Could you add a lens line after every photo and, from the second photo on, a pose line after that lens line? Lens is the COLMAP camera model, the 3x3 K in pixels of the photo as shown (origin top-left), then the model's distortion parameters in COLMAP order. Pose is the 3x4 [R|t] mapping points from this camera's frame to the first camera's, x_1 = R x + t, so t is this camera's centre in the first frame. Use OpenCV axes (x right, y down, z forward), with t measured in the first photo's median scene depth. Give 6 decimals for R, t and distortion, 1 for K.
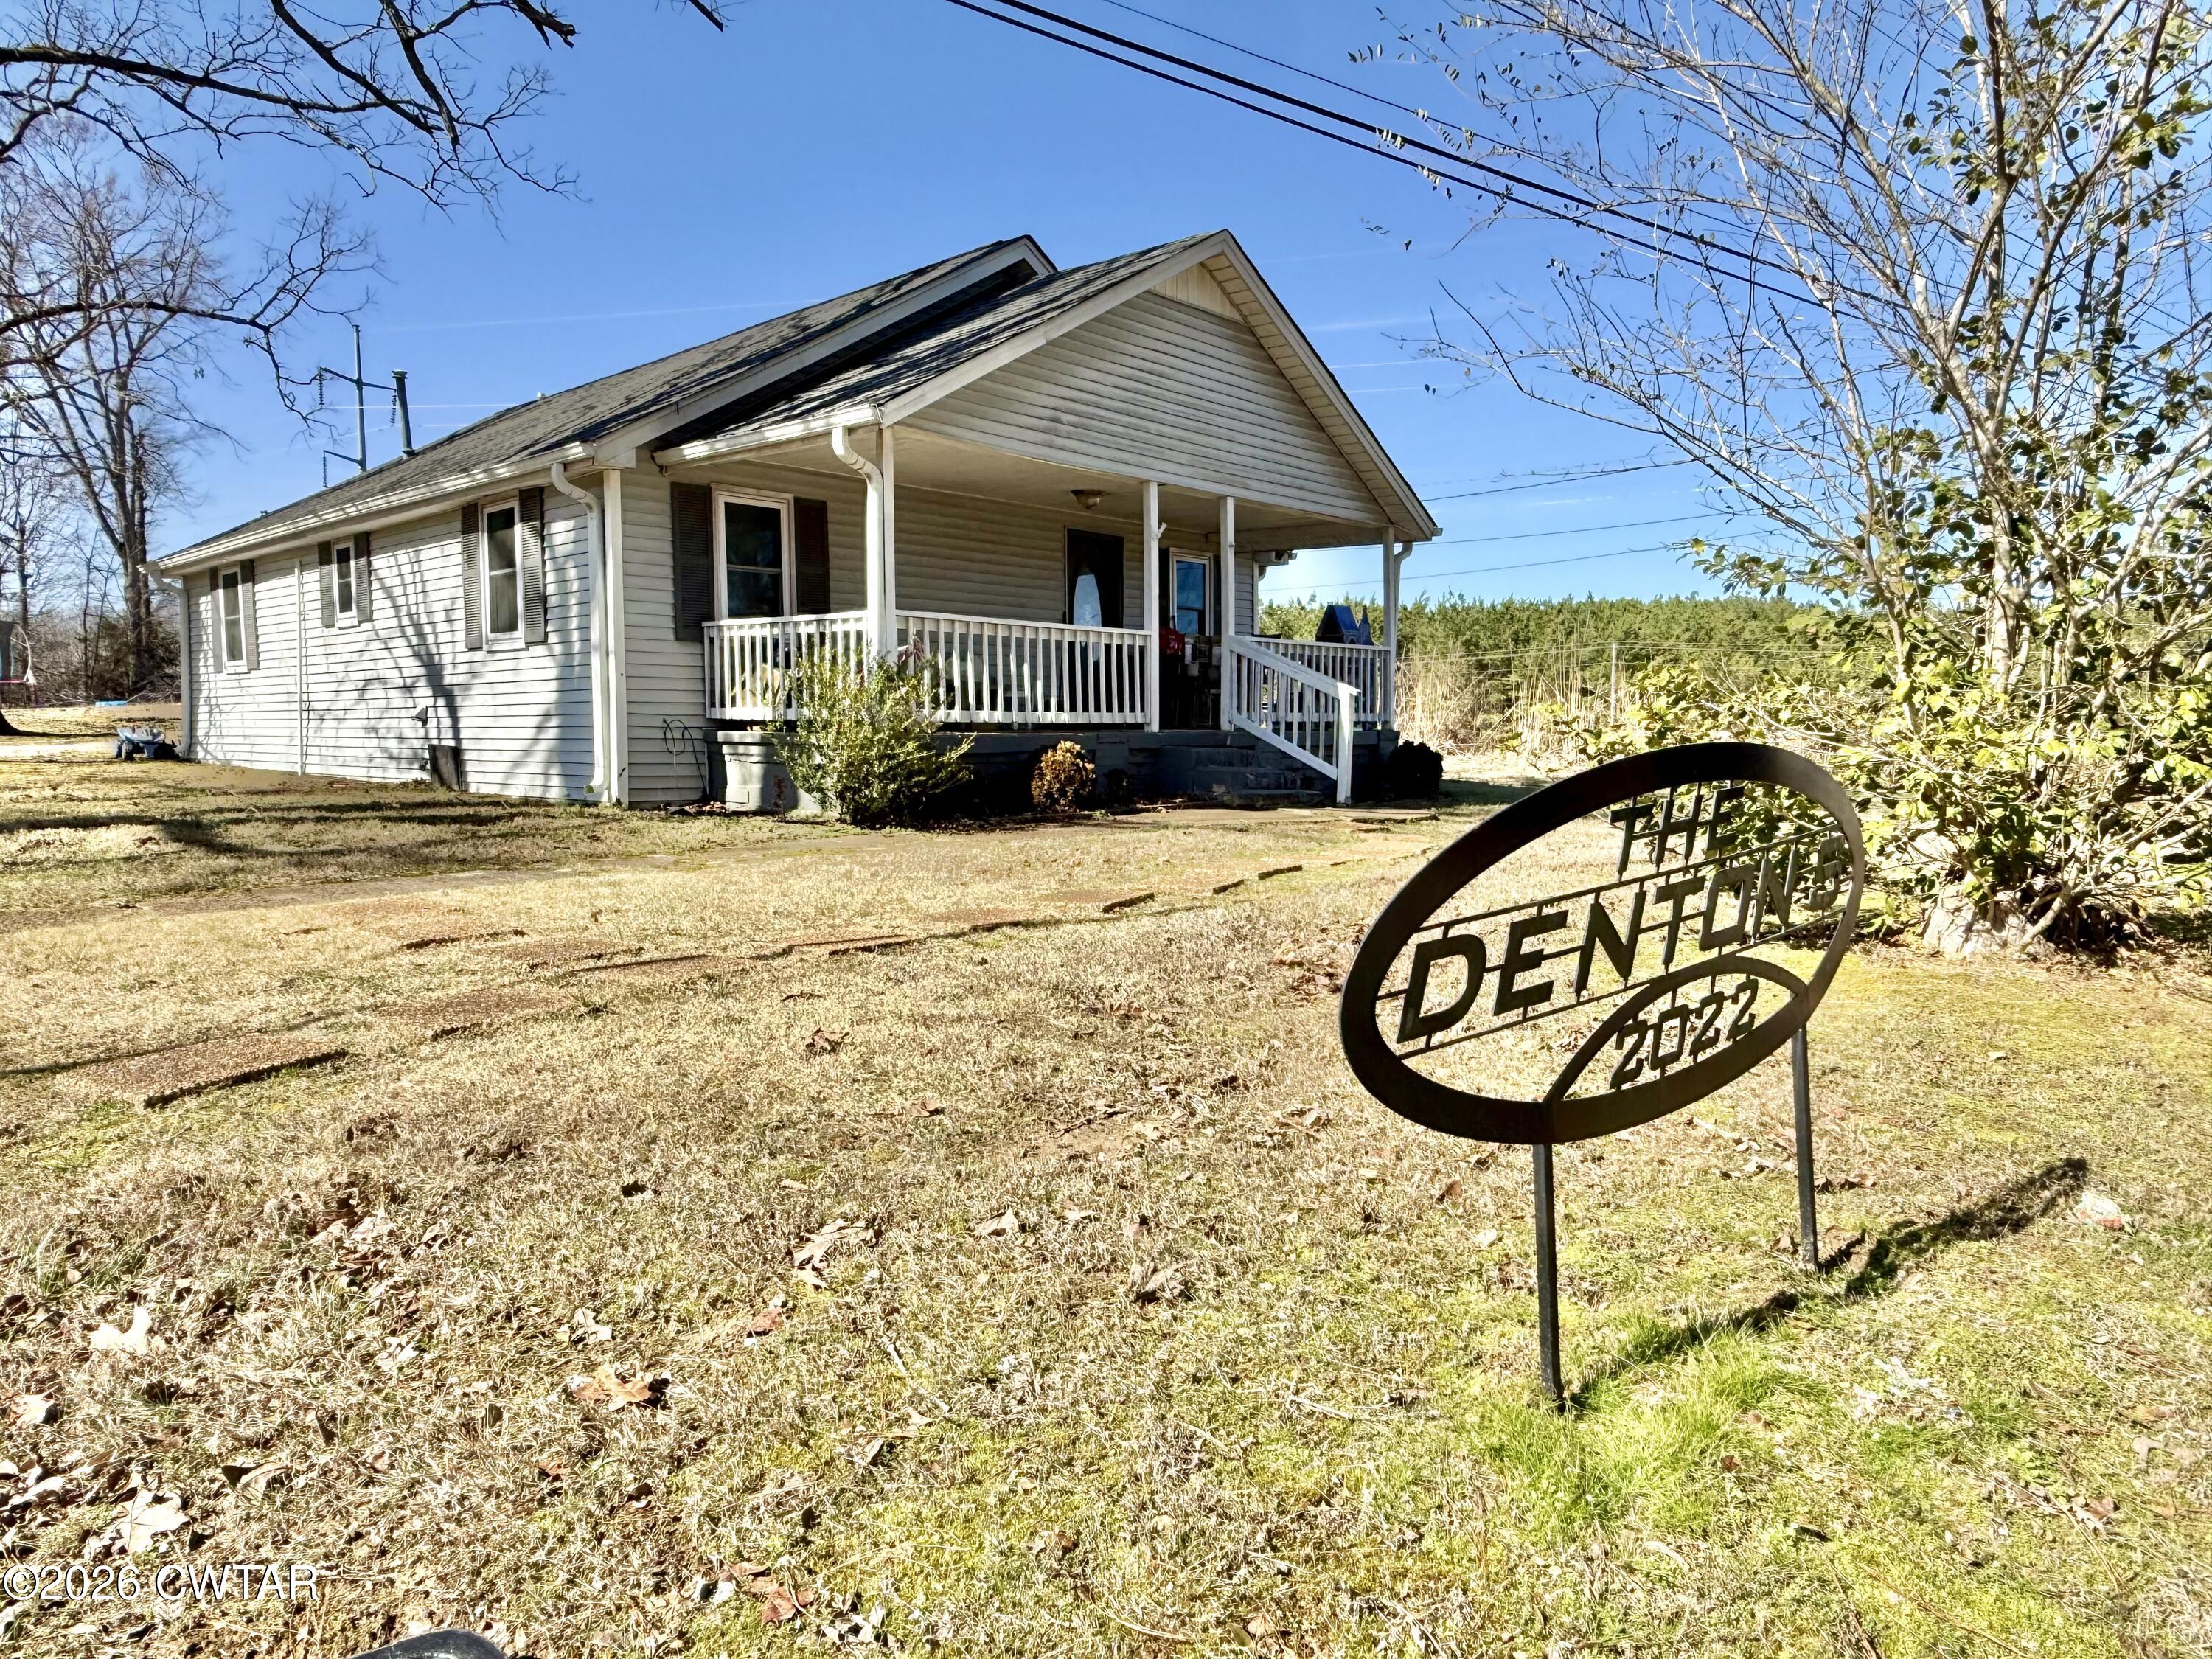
lens RADIAL K [[1411.3, 0, 1102.5], [0, 1411.3, 836.7], [0, 0, 1]] dist [0.001722, -0.000295]
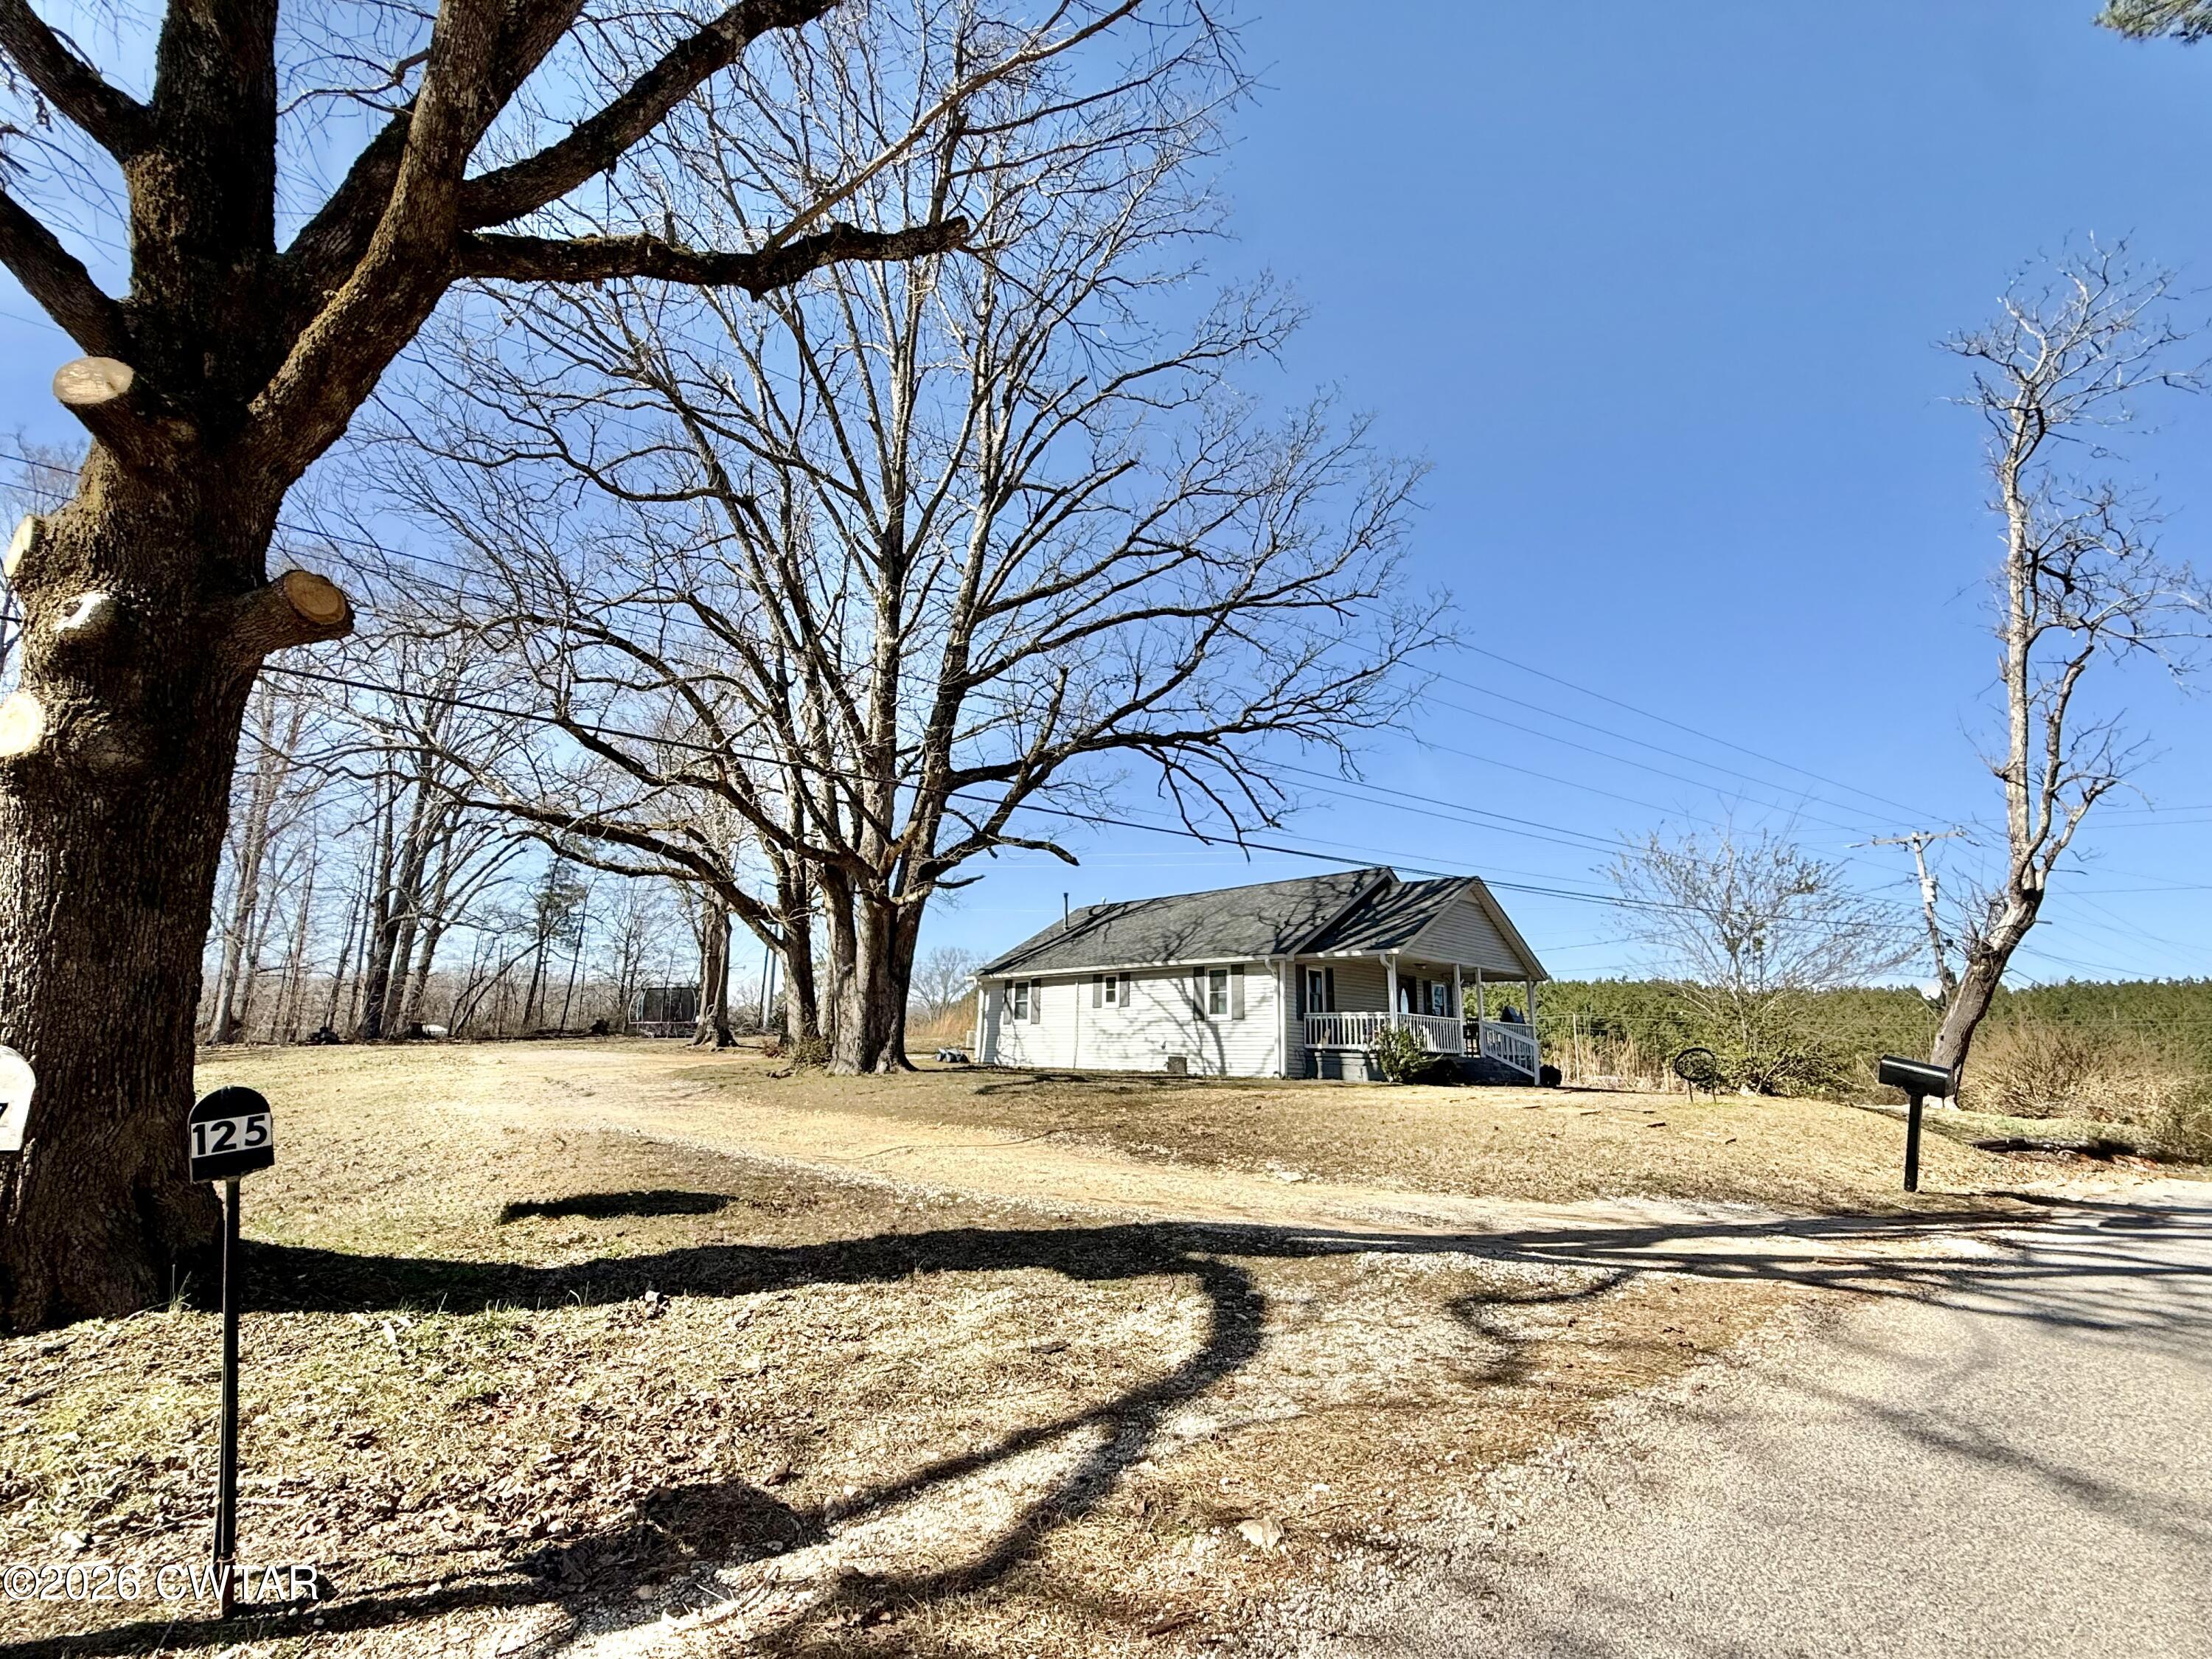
lens RADIAL K [[1069.4, 0, 1106.0], [0, 1069.4, 829.5], [0, 0, 1]] dist [-0.002868, -0.000417]
pose [[0.998930, 0.014337, -0.043967, -0.565990], [-0.026571, 0.956075, -0.291915, 0.125812], [0.037850, 0.292771, 0.955433, -1.112381]]
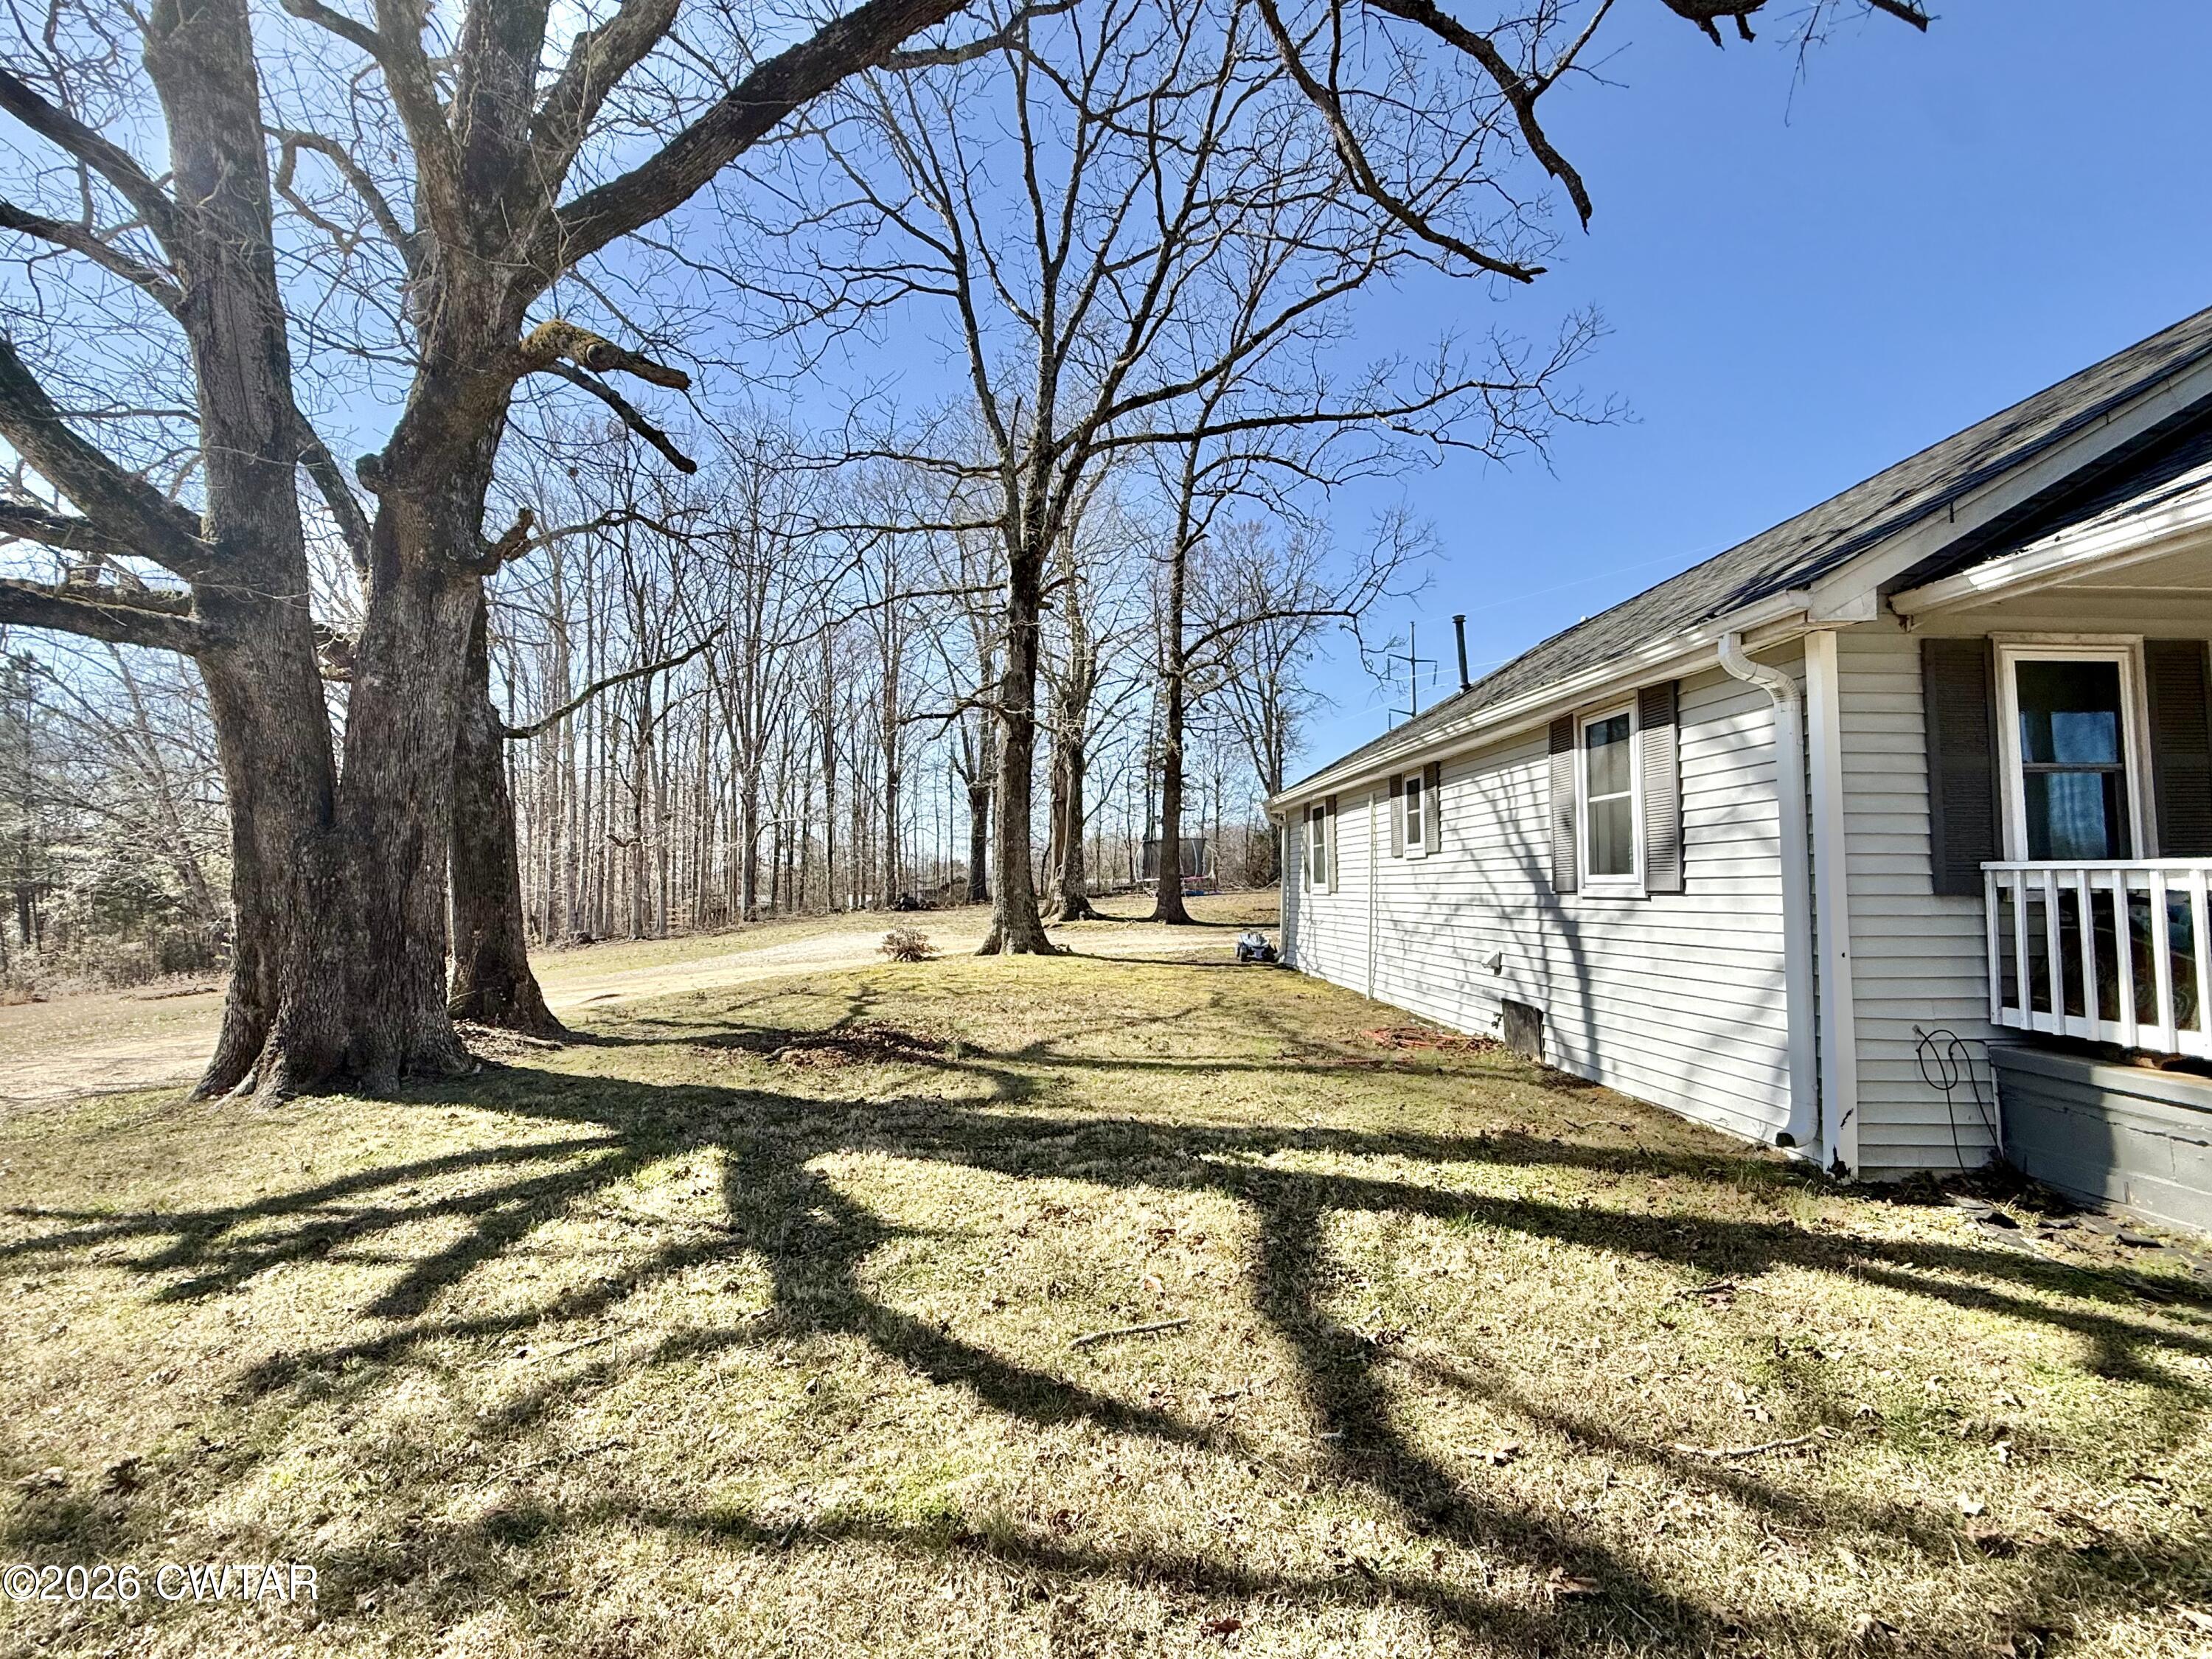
lens RADIAL K [[1007.2, 0, 1106.0], [0, 1007.2, 829.5], [0, 0, 1]] dist [-0.002492, -0.000591]
pose [[0.717100, -0.038859, -0.695886, -0.243323], [-0.056160, 0.991976, -0.113265, -0.093457], [0.694704, 0.120303, 0.709164, 0.425377]]
